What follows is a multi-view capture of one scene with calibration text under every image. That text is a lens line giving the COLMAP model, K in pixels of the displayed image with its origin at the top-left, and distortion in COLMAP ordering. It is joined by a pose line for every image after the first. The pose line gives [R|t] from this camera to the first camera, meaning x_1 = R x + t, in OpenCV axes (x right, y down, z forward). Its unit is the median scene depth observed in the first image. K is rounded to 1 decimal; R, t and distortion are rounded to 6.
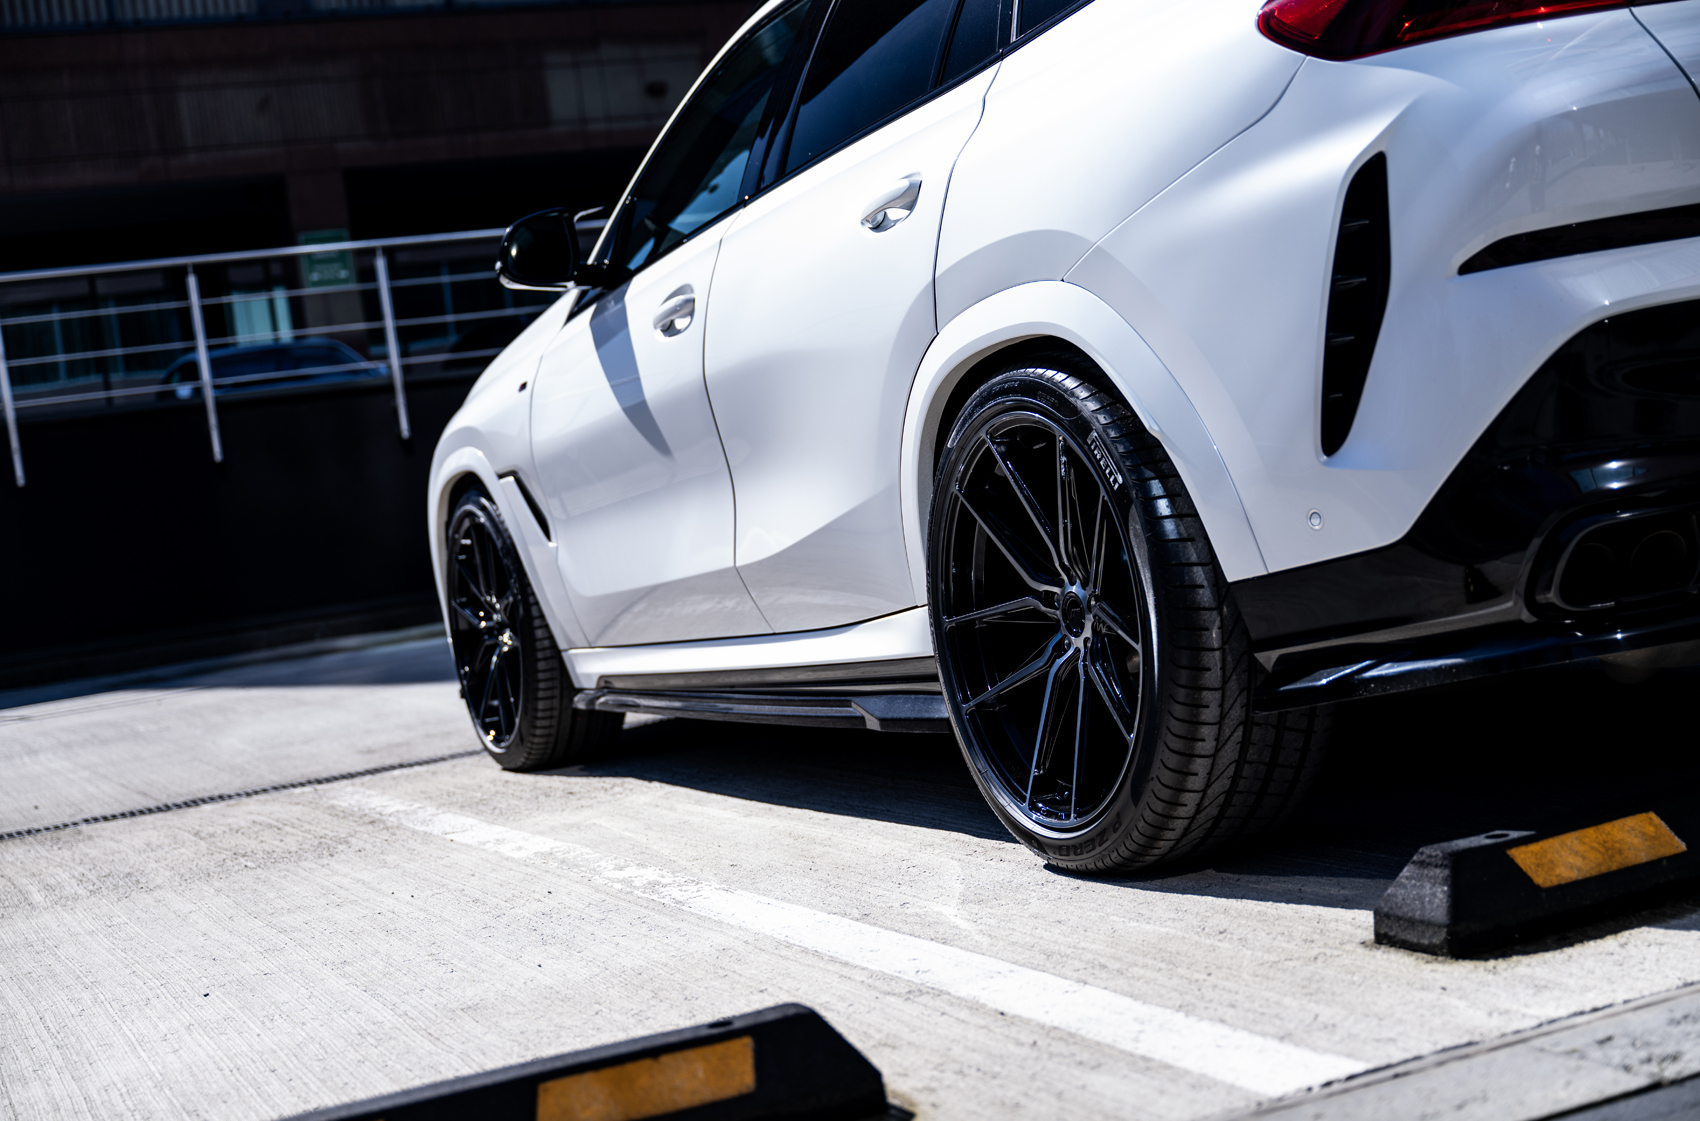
lens RADIAL K [[2480.3, 0, 857.1], [0, 2480.3, 564.9], [0, 0, 1]] dist [-0.010873, 0.000000]
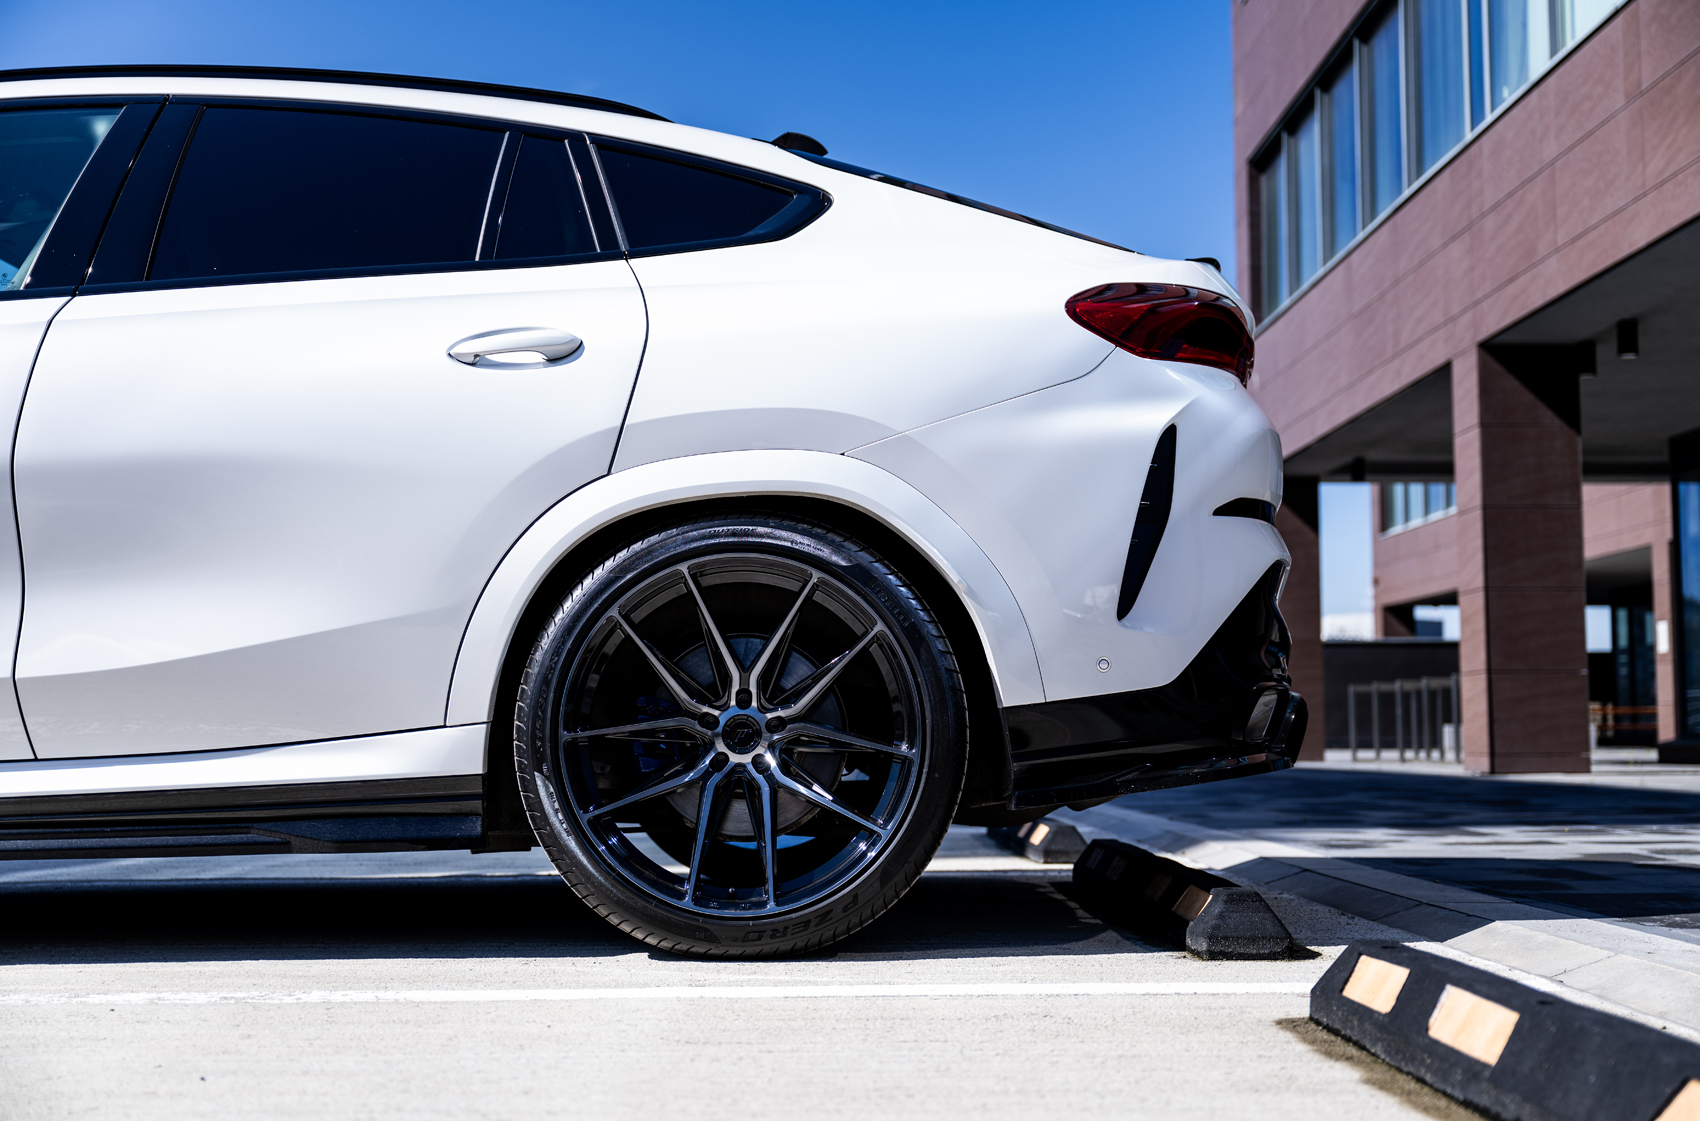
lens RADIAL K [[2149.6, 0, 857.5], [0, 2149.6, 562.6], [0, 0, 1]] dist [-0.027183, 0.000000]
pose [[0.397942, 0.215628, 0.891710, -0.802548], [-0.010828, 0.973022, -0.230458, 0.172176], [-0.917347, 0.082053, 0.389541, 0.549071]]
